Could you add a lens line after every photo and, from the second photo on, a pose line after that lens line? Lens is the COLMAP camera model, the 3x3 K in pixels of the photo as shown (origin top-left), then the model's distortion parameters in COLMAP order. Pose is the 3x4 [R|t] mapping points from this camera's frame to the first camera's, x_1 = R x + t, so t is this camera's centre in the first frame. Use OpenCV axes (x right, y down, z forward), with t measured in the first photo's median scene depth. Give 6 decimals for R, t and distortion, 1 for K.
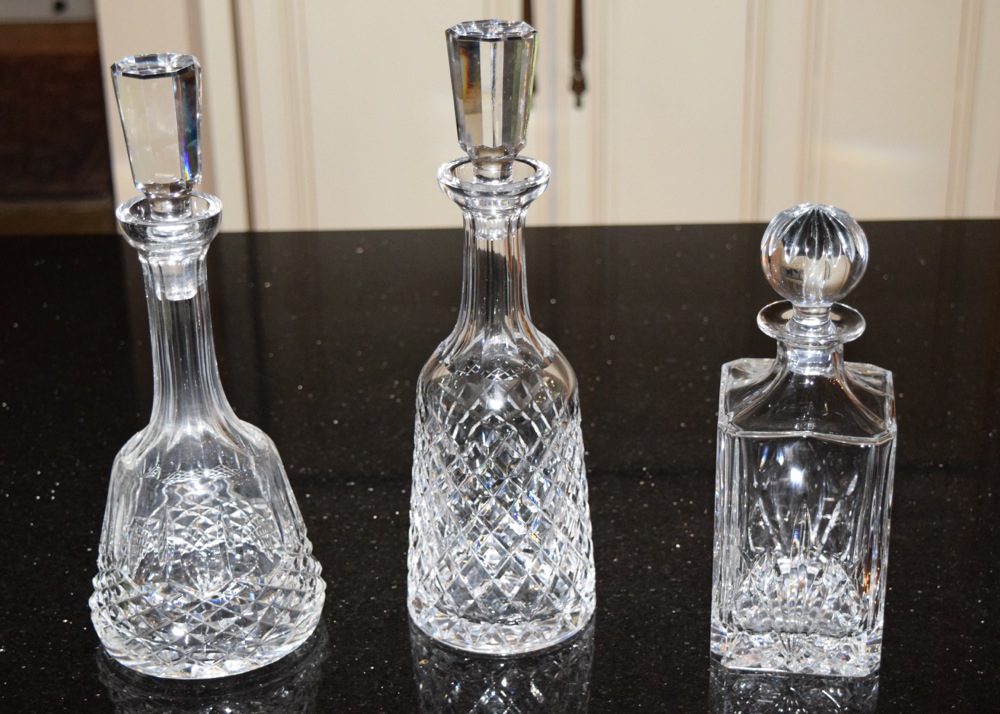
lens RADIAL K [[1913.1, 0, 500.0], [0, 1913.1, 357.0], [0, 0, 1]] dist [0.012709, 0.020993]
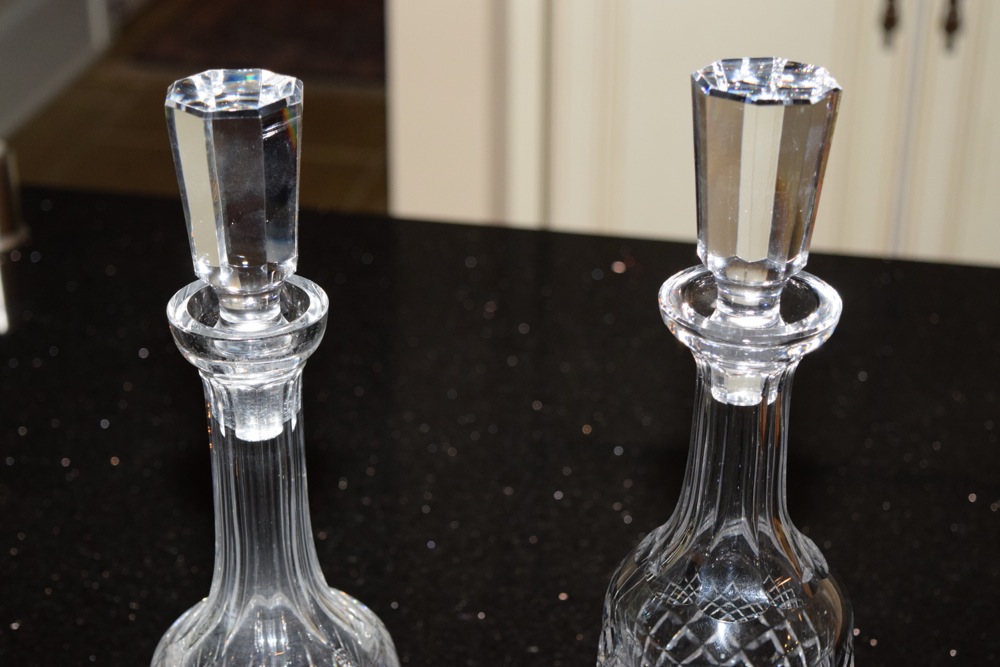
lens RADIAL K [[2015.5, 0, 500.0], [0, 2015.5, 333.5], [0, 0, 1]] dist [0.040611, 0.072009]
pose [[0.980059, 0.111657, -0.164369, 0.025214], [-0.104116, 0.993107, 0.053827, -0.110081], [0.169246, -0.035640, 0.984929, 0.319277]]
